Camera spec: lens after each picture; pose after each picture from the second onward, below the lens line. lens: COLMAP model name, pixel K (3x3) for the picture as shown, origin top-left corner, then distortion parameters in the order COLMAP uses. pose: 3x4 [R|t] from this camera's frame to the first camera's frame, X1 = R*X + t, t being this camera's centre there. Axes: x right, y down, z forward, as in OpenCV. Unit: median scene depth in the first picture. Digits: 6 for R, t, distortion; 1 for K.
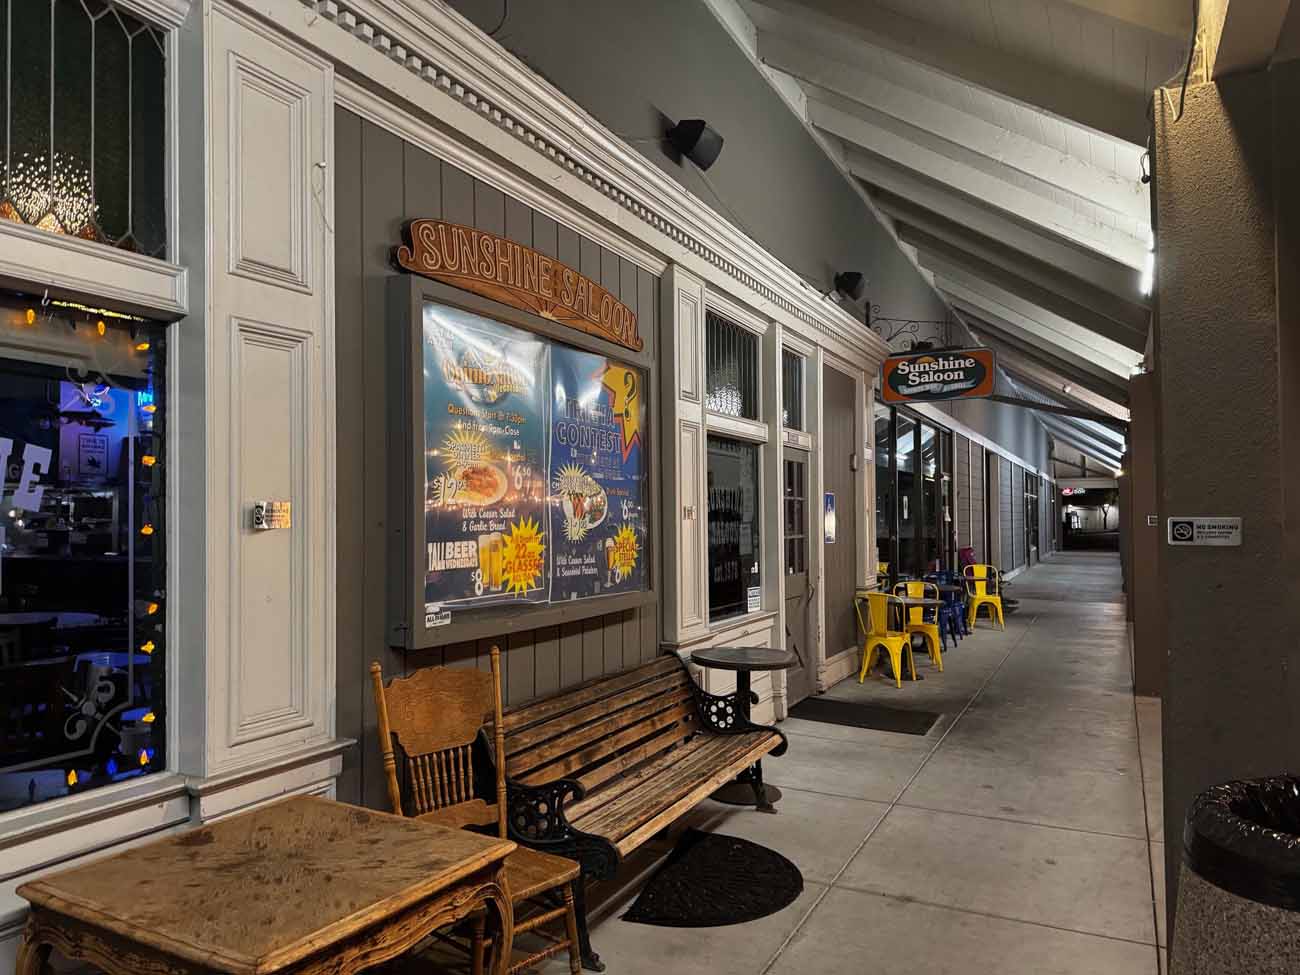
lens RADIAL K [[907.6, 0, 646.8], [0, 907.6, 503.1], [0, 0, 1]] dist [0.191937, -0.396809]
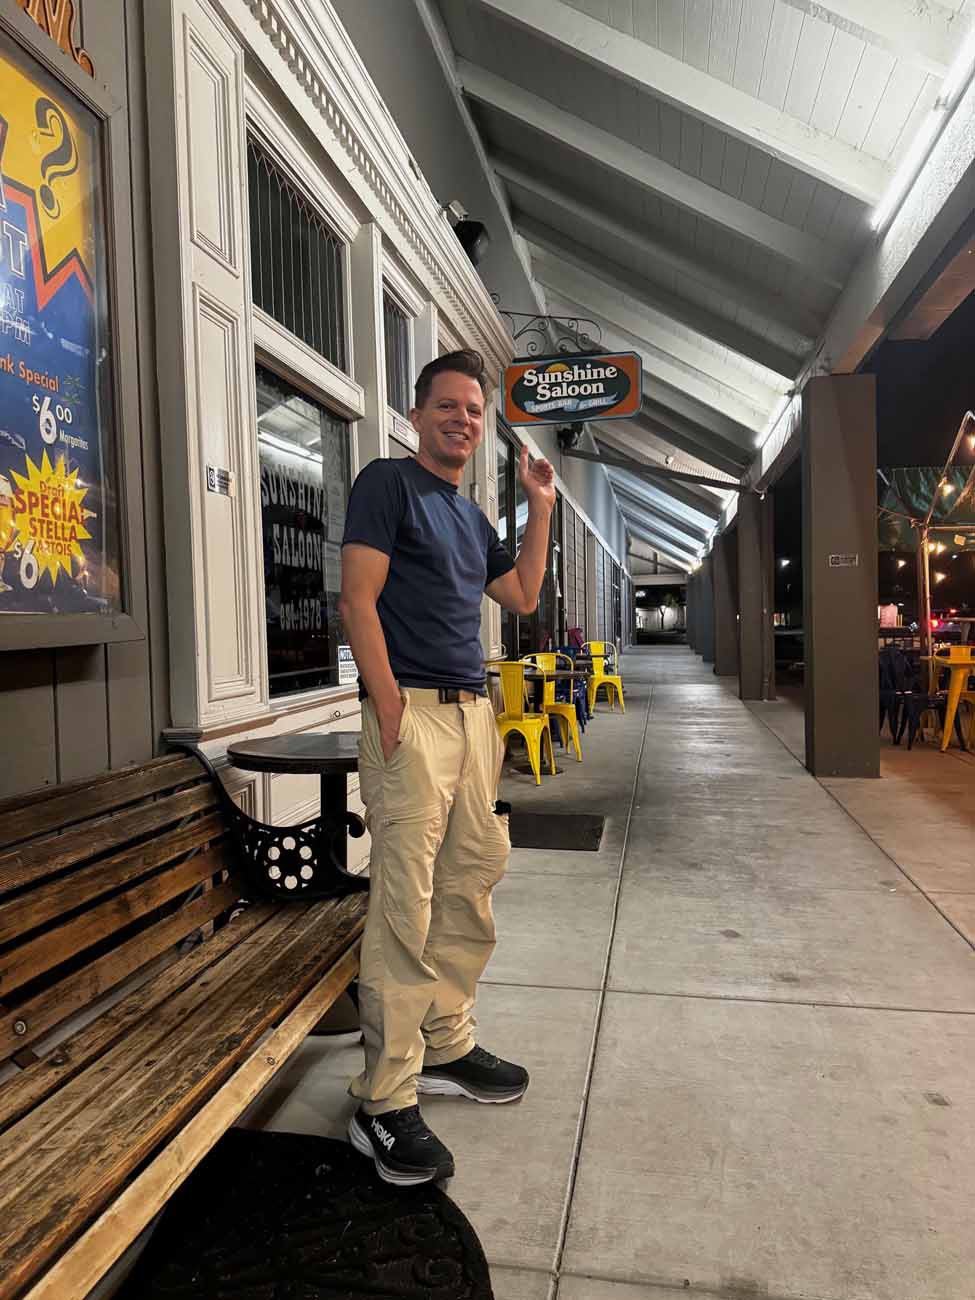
lens RADIAL K [[912.8, 0, 487.5], [0, 912.8, 650.0], [0, 0, 1]] dist [0.079553, -0.118141]
pose [[0.961696, -0.023998, 0.273067, 0.038585], [0.012825, 0.999009, 0.042628, 0.071066], [-0.273819, -0.037493, 0.961050, 0.371605]]
